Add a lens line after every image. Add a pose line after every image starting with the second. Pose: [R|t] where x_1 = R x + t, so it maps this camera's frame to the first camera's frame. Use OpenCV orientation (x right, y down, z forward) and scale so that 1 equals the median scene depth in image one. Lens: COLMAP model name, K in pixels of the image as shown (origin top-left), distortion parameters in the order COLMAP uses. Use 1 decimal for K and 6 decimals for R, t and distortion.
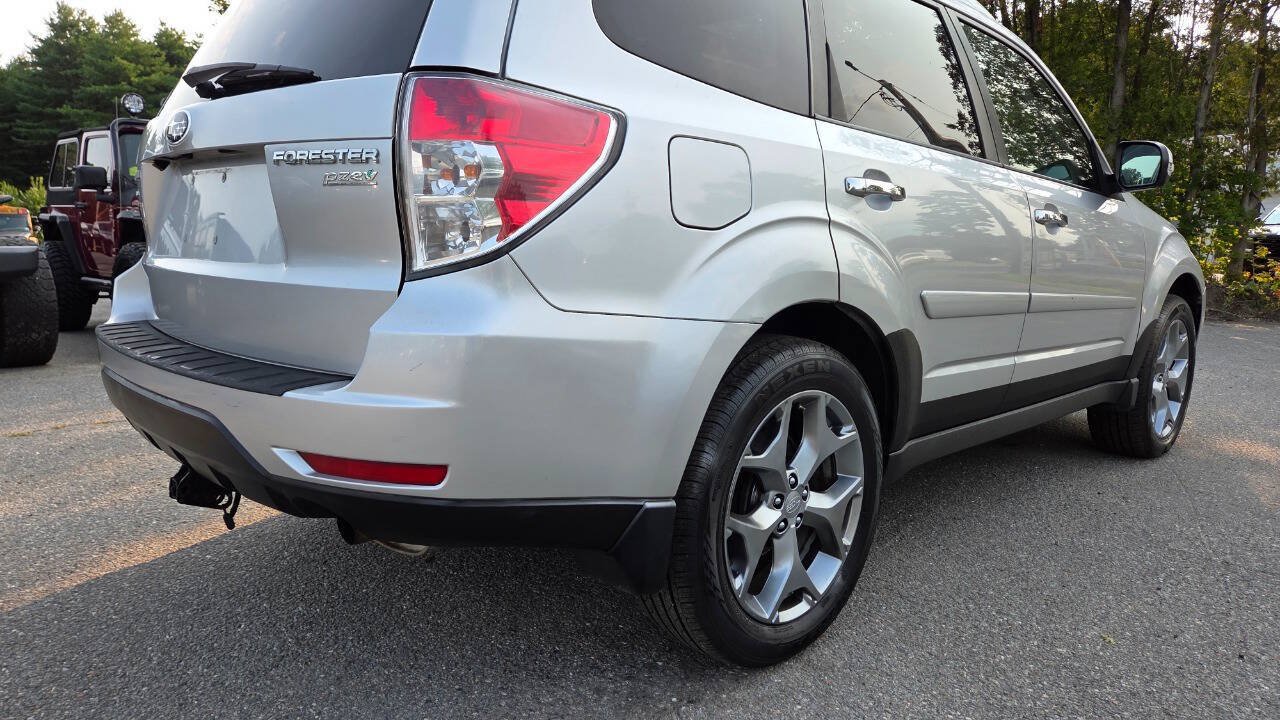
lens RADIAL K [[866.6, 0, 637.6], [0, 866.6, 354.2], [0, 0, 1]] dist [0.090054, -0.100070]
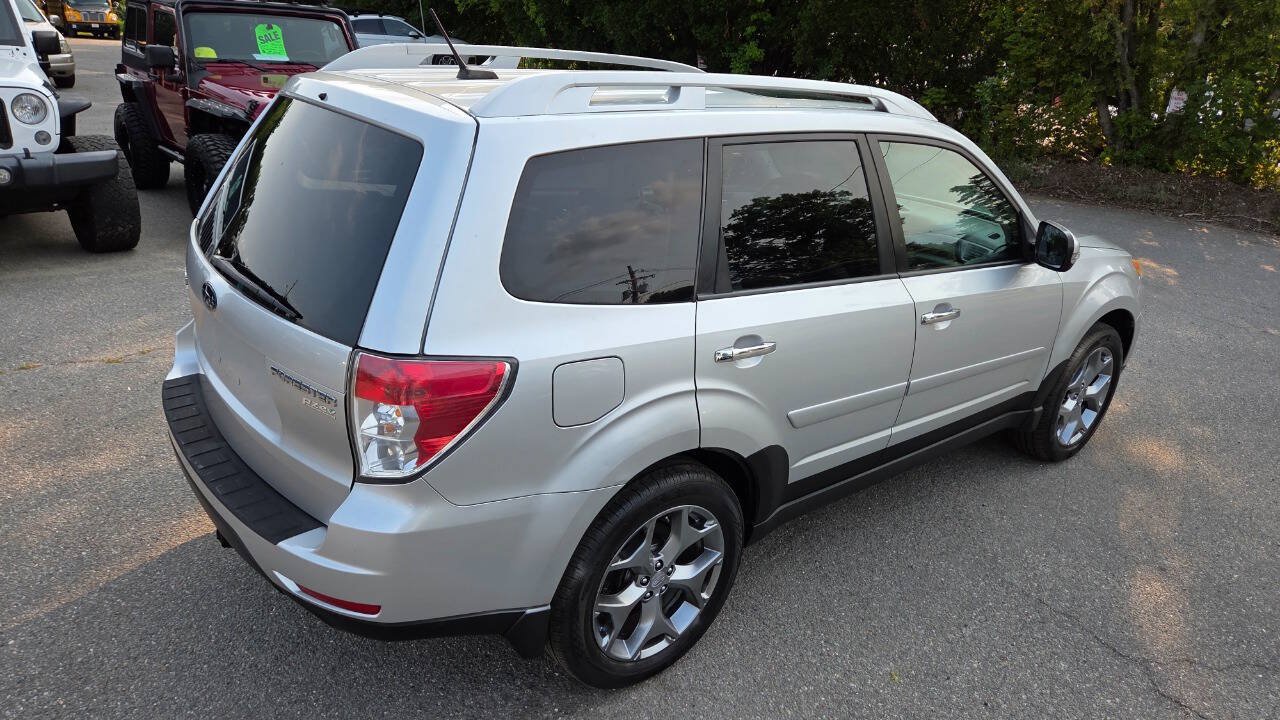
lens RADIAL K [[856.2, 0, 634.4], [0, 856.2, 368.6], [0, 0, 1]] dist [0.074817, -0.078110]
pose [[0.994653, 0.080258, -0.064991, 0.205991], [-0.063493, 0.971570, 0.228079, -0.463446], [0.081448, -0.222733, 0.971471, -0.243233]]
